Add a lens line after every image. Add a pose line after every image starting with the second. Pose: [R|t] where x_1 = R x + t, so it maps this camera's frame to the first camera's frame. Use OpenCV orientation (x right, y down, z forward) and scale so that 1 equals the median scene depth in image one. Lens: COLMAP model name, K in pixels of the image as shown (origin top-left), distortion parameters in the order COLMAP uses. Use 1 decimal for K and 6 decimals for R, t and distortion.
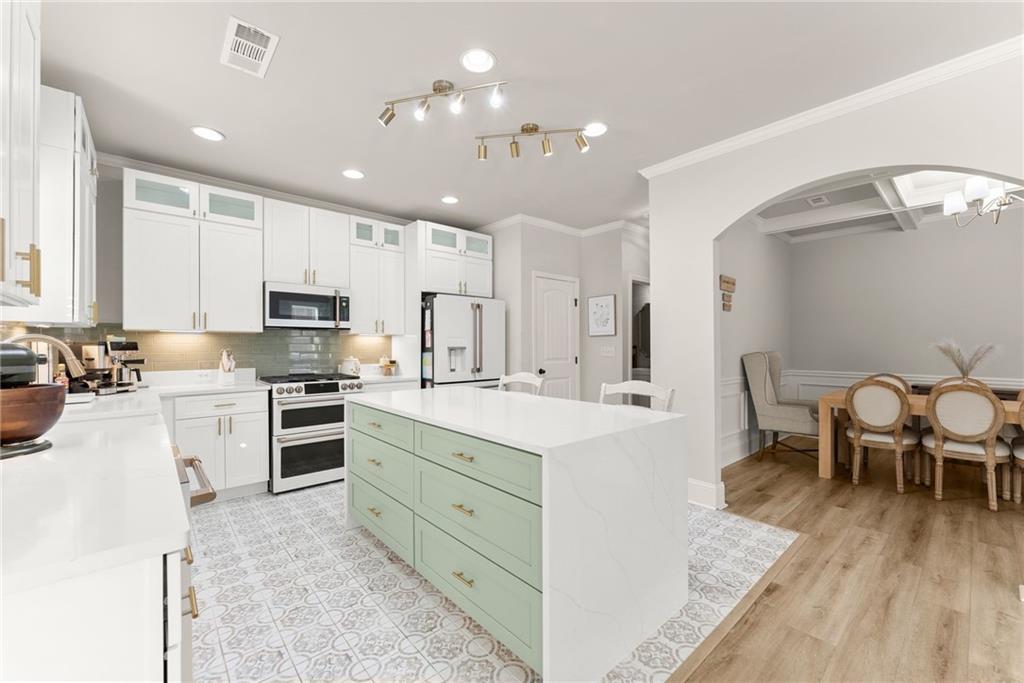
lens RADIAL K [[411.5, 0, 512.0], [0, 411.5, 341.5], [0, 0, 1]] dist [-0.001452, -0.000314]
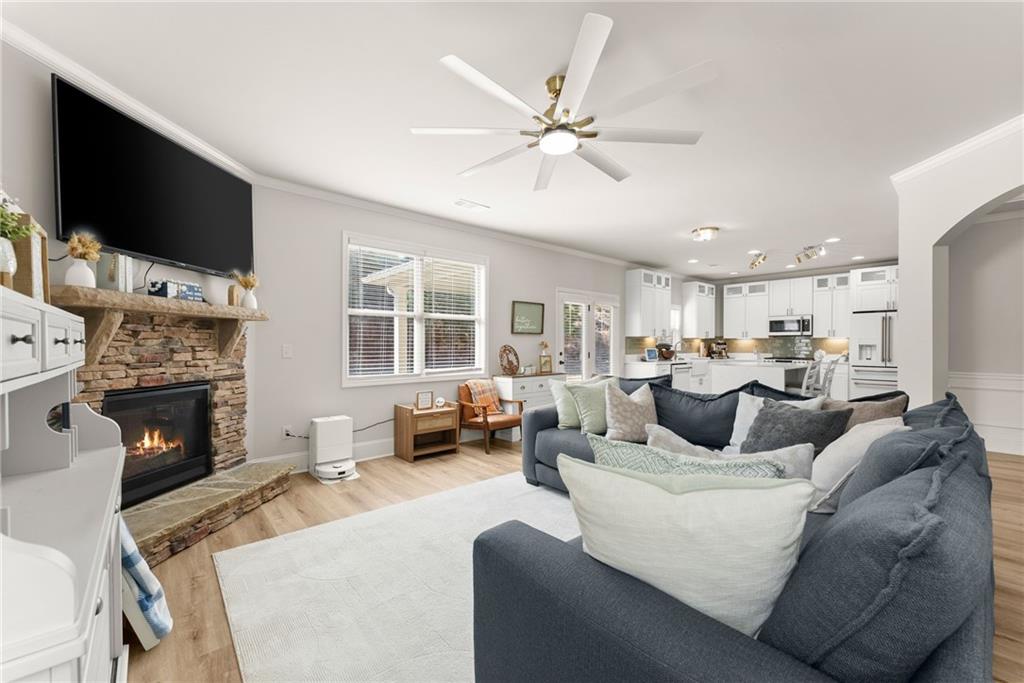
lens RADIAL K [[411.5, 0, 512.0], [0, 411.5, 341.5], [0, 0, 1]] dist [-0.001452, -0.000314]
pose [[-0.004775, -0.006493, -0.999968, 1.909479], [0.004249, 0.999970, -0.006513, 0.006001], [0.999980, -0.004280, -0.004748, -0.504916]]
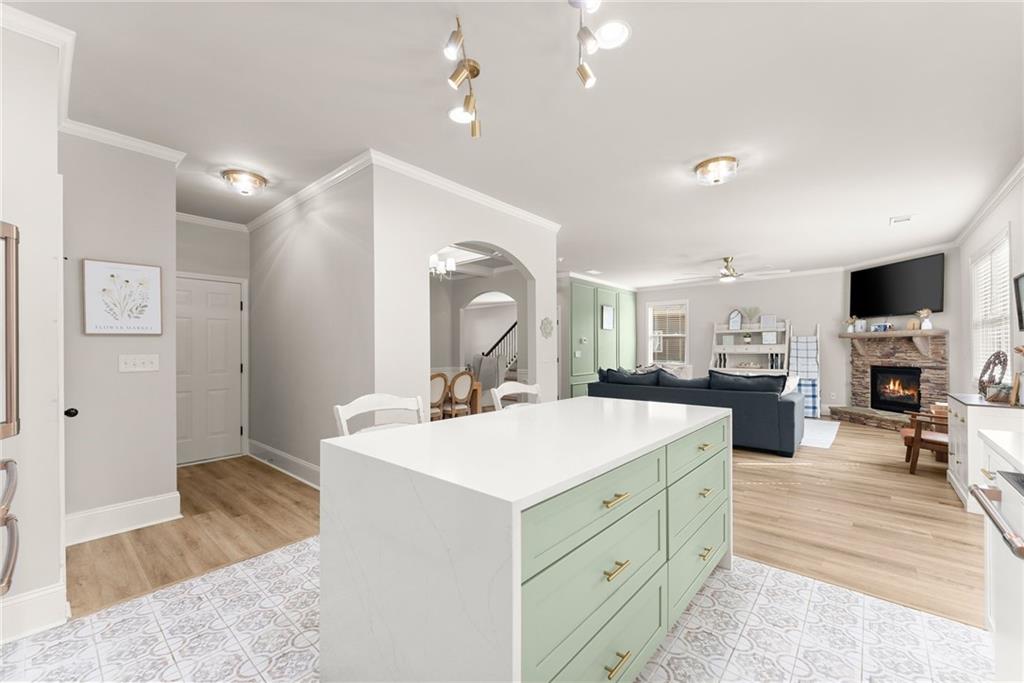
lens RADIAL K [[411.5, 0, 512.0], [0, 411.5, 341.5], [0, 0, 1]] dist [-0.001452, -0.000314]
pose [[-0.125864, 0.021348, 0.991818, -0.600000], [-0.000716, 0.999766, -0.021610, 0.009684], [-0.992047, -0.003430, -0.125819, 0.845950]]
